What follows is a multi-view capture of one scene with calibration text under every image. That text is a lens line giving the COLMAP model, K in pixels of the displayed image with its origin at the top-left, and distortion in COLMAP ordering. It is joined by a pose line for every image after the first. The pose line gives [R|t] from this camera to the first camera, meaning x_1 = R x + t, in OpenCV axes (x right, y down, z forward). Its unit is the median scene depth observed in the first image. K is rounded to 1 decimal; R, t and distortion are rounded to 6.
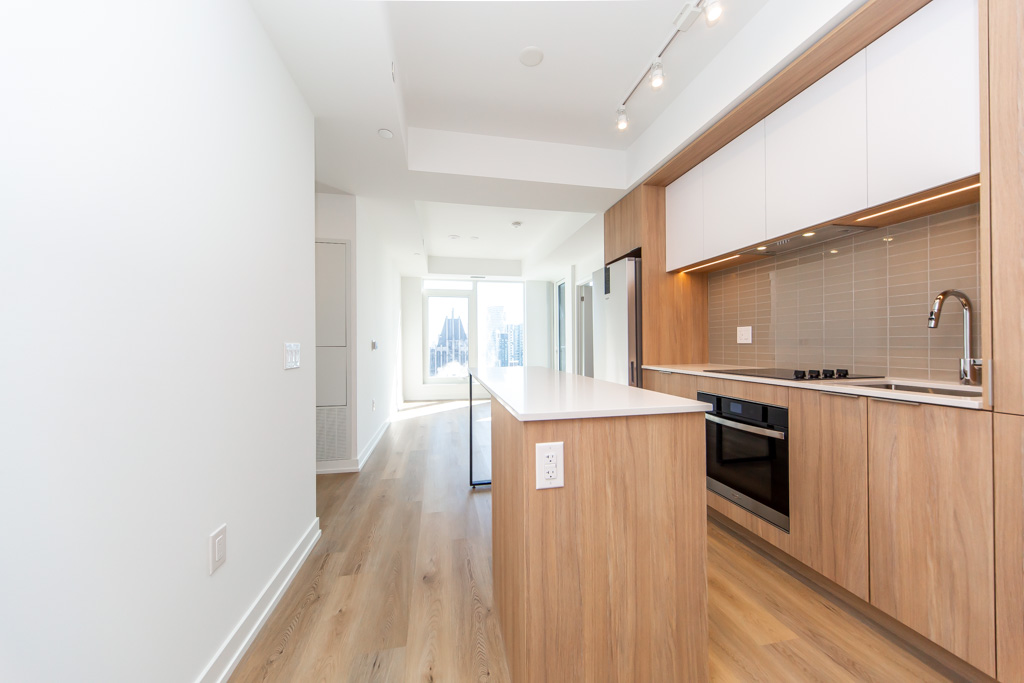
lens RADIAL K [[353.2, 0, 504.3], [0, 353.2, 343.3], [0, 0, 1]] dist [0.002797, -0.000638]
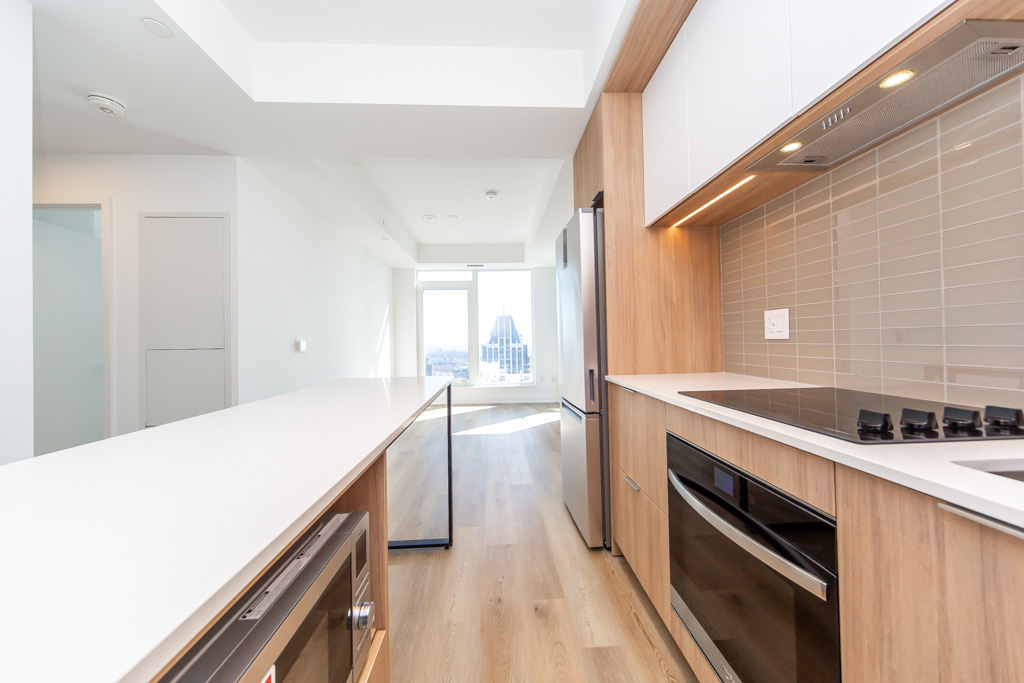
lens RADIAL K [[353.2, 0, 503.3], [0, 353.2, 337.5], [0, 0, 1]] dist [0.002797, -0.000638]
pose [[0.988664, -0.009166, -0.149862, 0.337093], [0.008081, 0.999937, -0.007845, -0.002088], [0.149924, 0.006545, 0.988676, 0.380449]]
